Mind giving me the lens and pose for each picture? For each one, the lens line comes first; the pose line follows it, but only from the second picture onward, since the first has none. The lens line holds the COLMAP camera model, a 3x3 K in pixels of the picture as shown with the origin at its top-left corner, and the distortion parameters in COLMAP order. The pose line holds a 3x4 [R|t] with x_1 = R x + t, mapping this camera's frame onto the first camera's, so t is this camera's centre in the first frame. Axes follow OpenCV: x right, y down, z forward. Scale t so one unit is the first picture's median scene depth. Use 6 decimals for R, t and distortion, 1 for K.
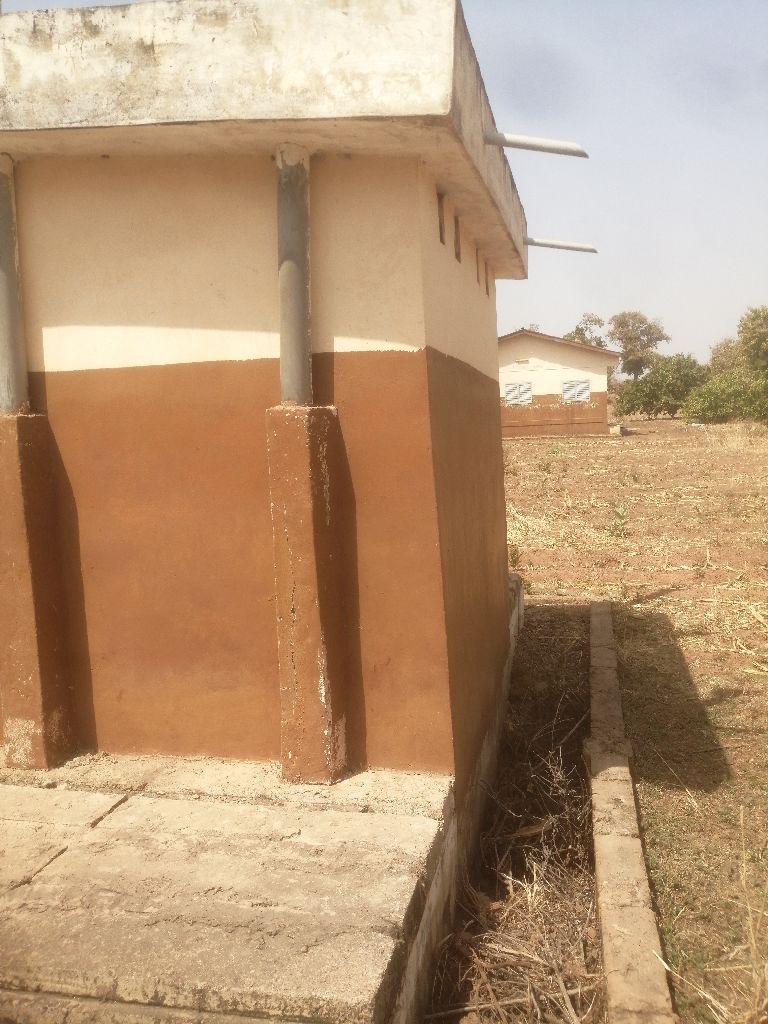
lens RADIAL K [[804.5, 0, 388.6], [0, 804.5, 507.3], [0, 0, 1]] dist [0.006922, -0.041114]
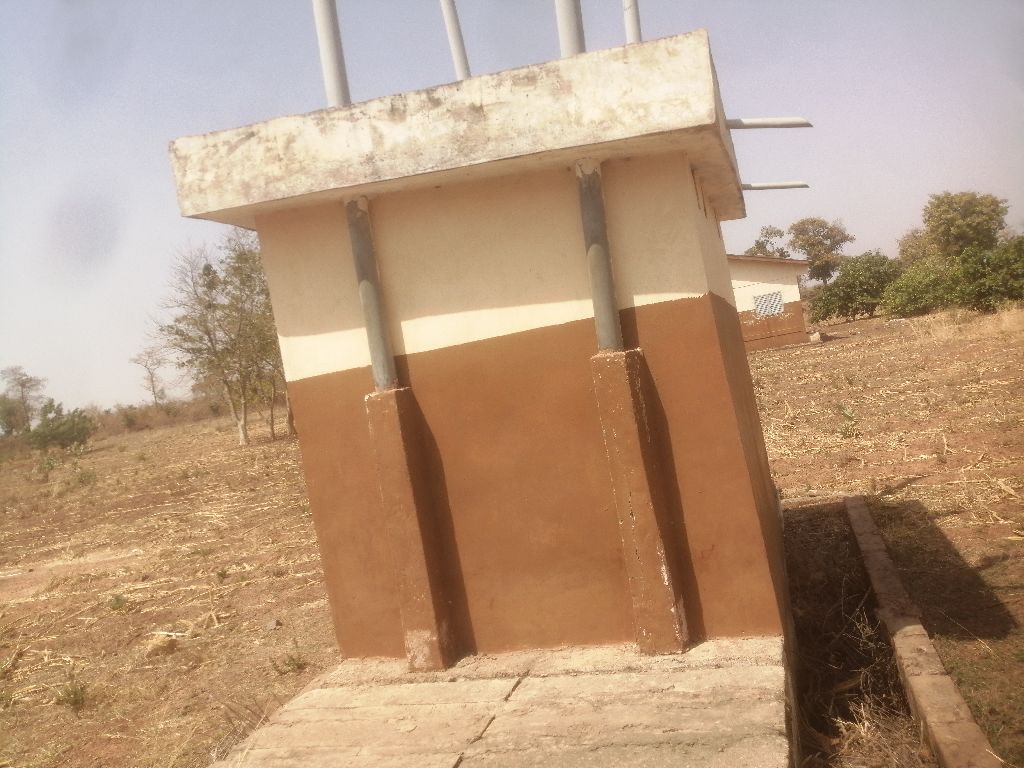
lens RADIAL K [[804.5, 0, 501.6], [0, 804.5, 382.9], [0, 0, 1]] dist [0.006922, -0.041114]
pose [[0.985700, -0.138524, -0.095948, -0.165208], [0.129719, 0.987213, -0.092643, 0.016748], [0.107554, 0.078872, 0.991066, -0.269915]]
